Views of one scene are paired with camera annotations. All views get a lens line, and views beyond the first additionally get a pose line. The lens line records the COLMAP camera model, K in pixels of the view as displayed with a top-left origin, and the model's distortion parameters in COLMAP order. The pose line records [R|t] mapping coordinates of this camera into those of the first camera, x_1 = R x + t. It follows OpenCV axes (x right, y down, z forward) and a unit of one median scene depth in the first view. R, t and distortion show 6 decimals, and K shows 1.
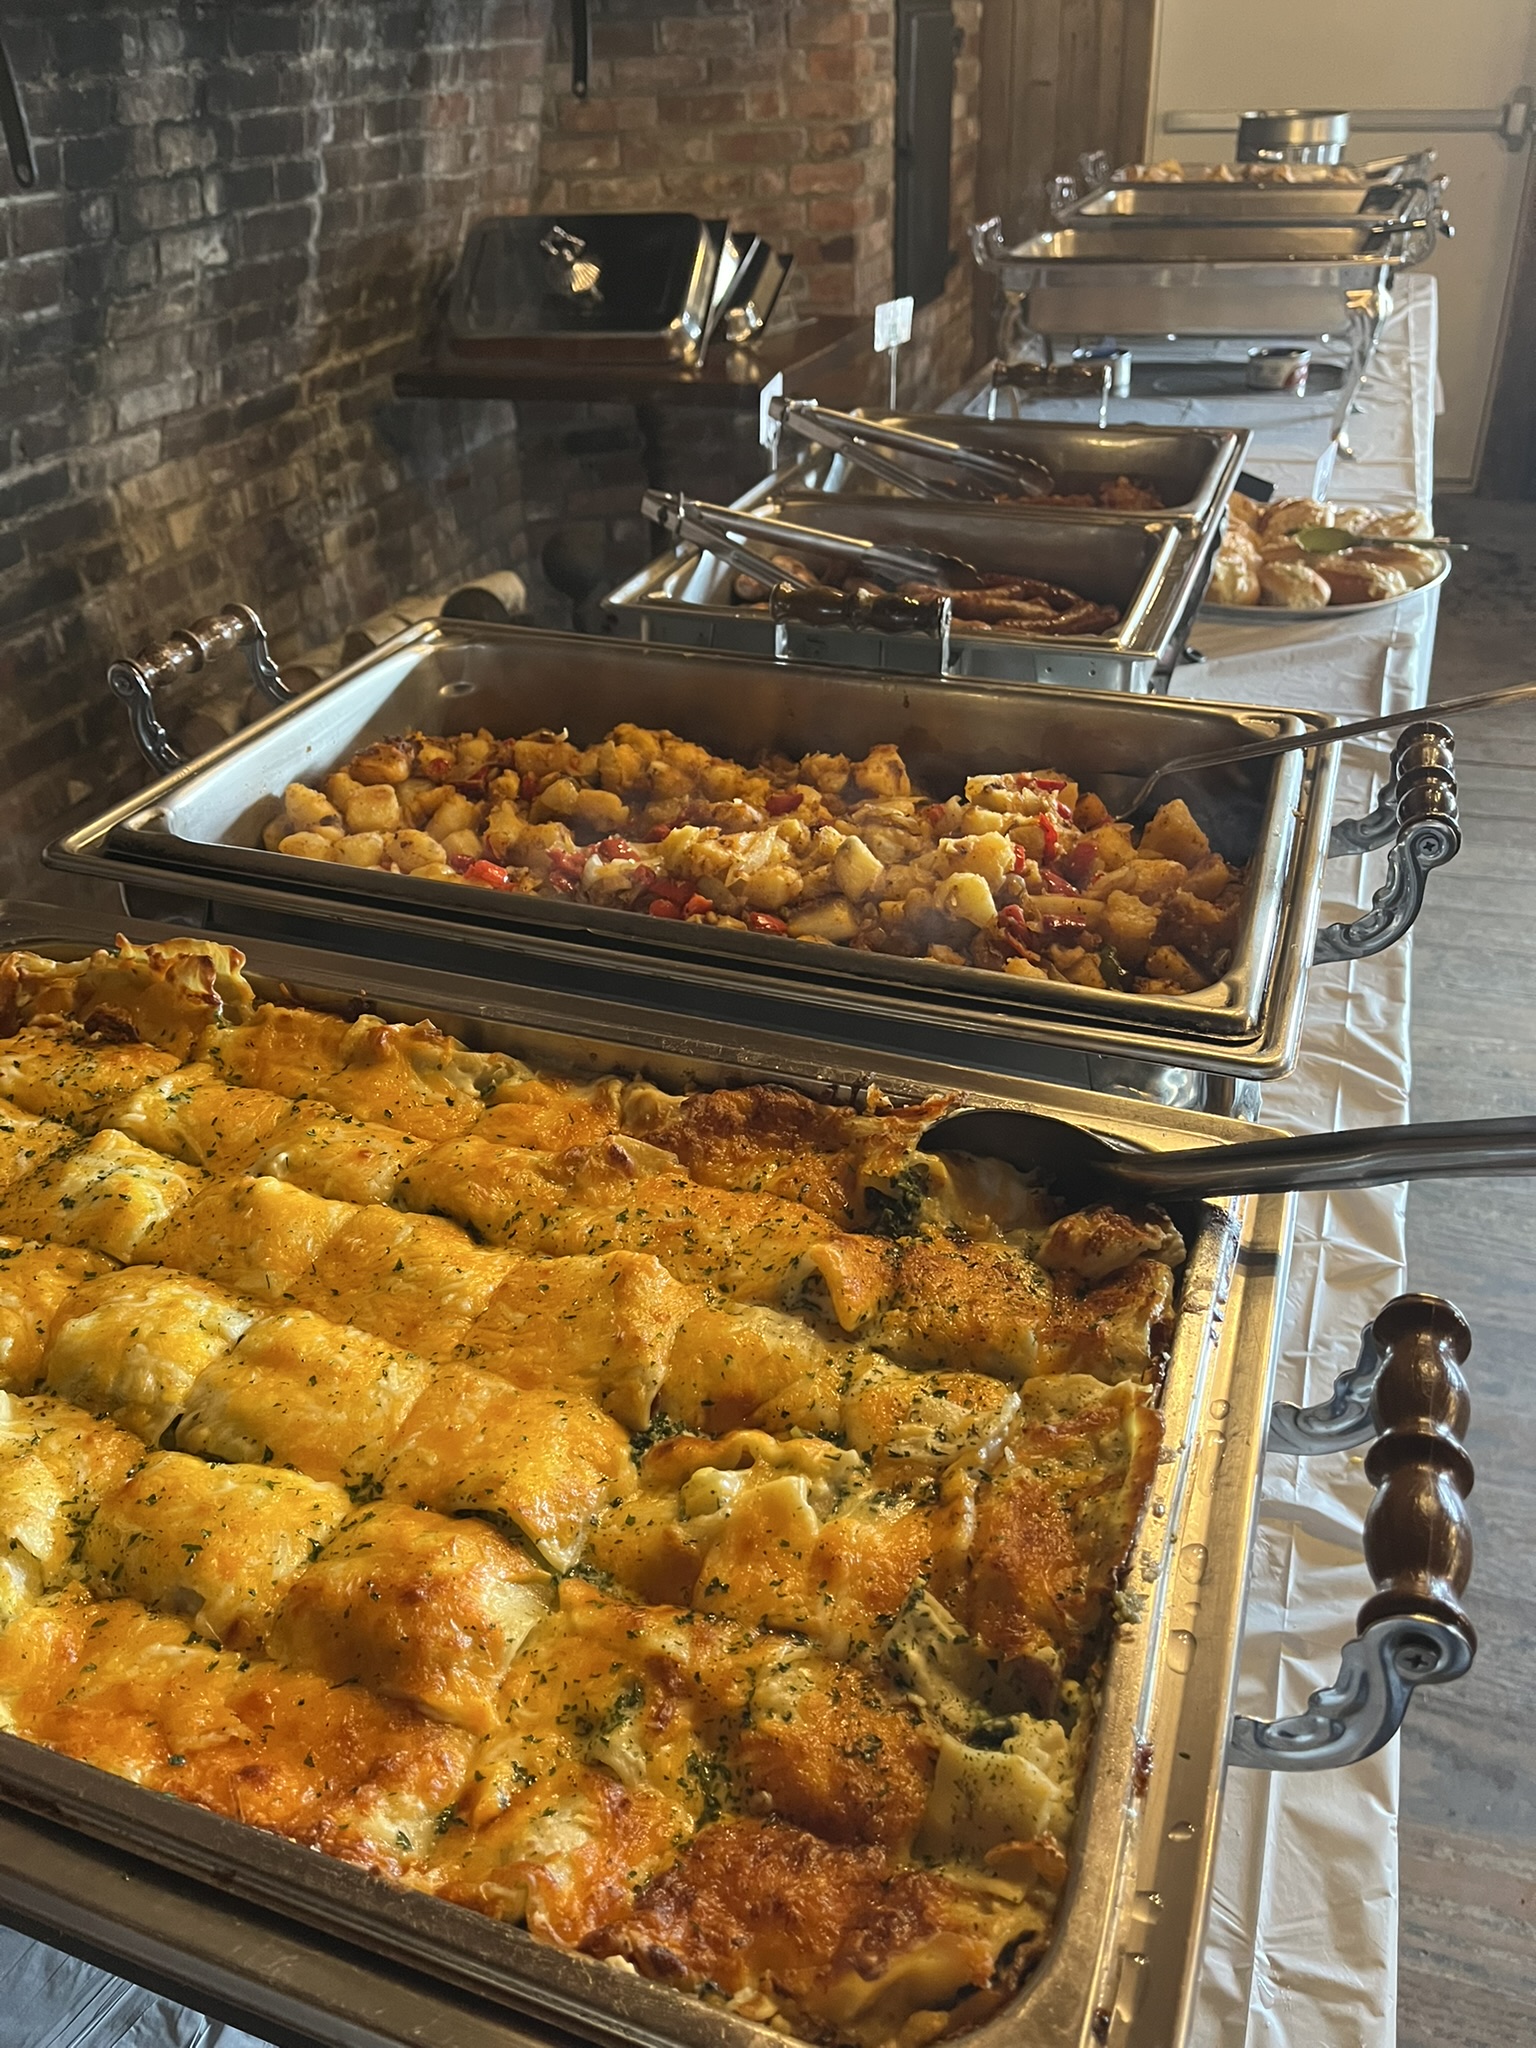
lens RADIAL K [[1540.9, 0, 768.0], [0, 1540.9, 1024.0], [0, 0, 1]] dist [0.116918, -0.166543]
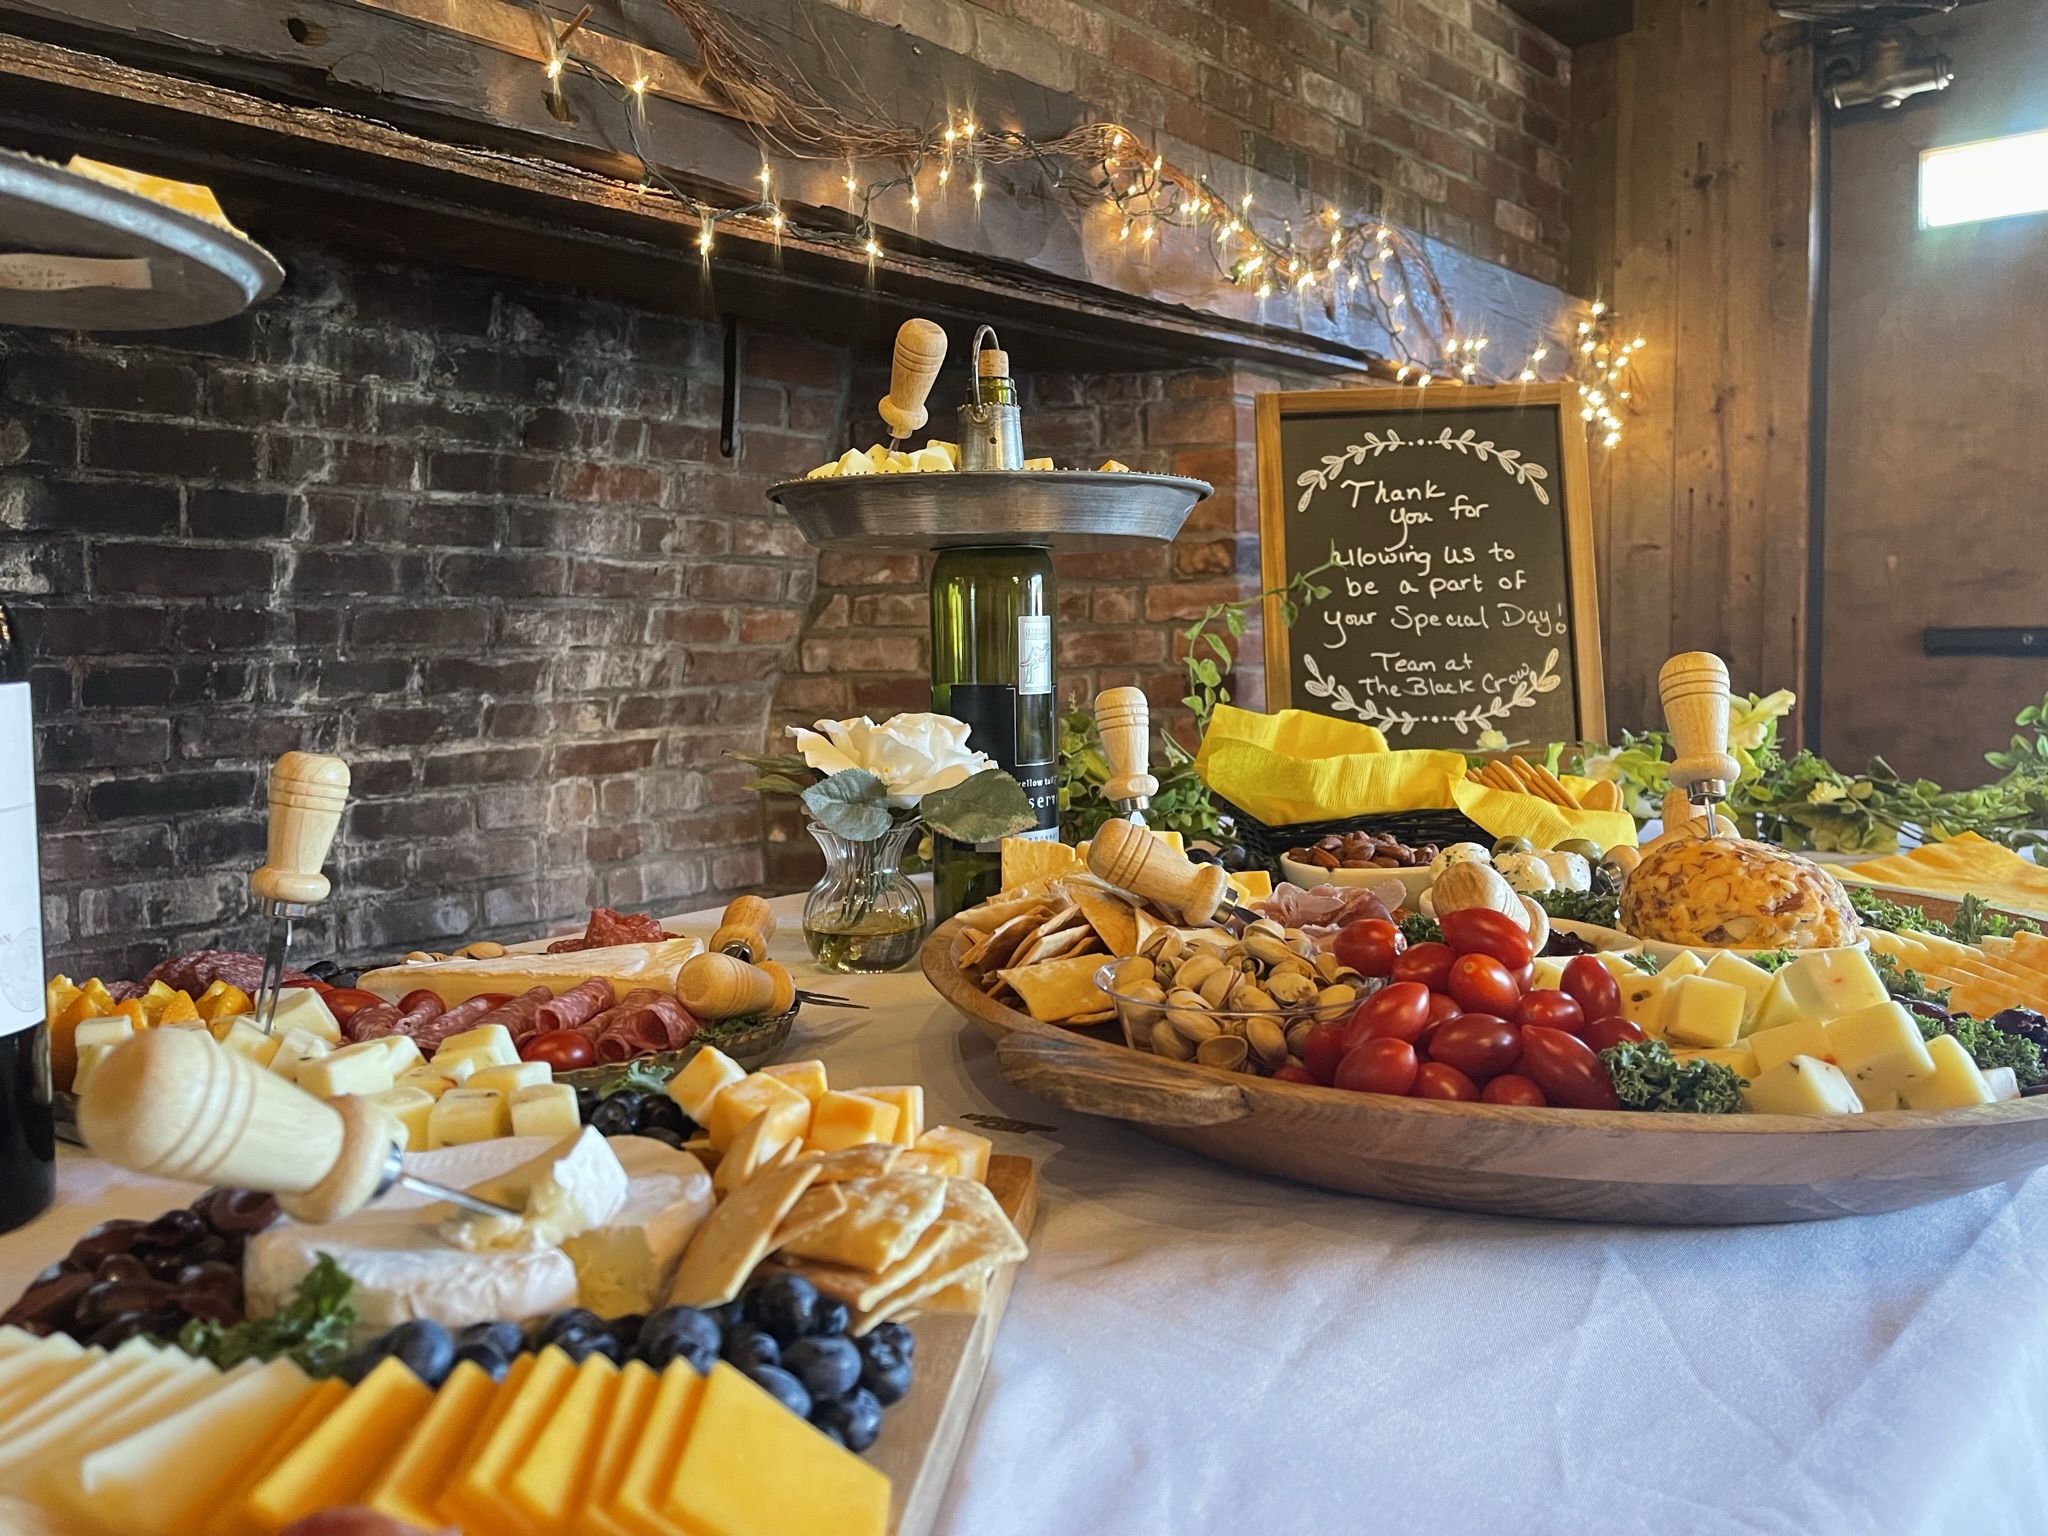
lens RADIAL K [[1542.8, 0, 1024.0], [0, 1542.8, 768.0], [0, 0, 1]] dist [0.075515, -0.099150]
pose [[0.921195, 0.049558, -0.385933, 0.318076], [-0.222501, 0.880782, -0.417991, -0.199931], [0.319208, 0.470921, 0.822399, 0.549881]]
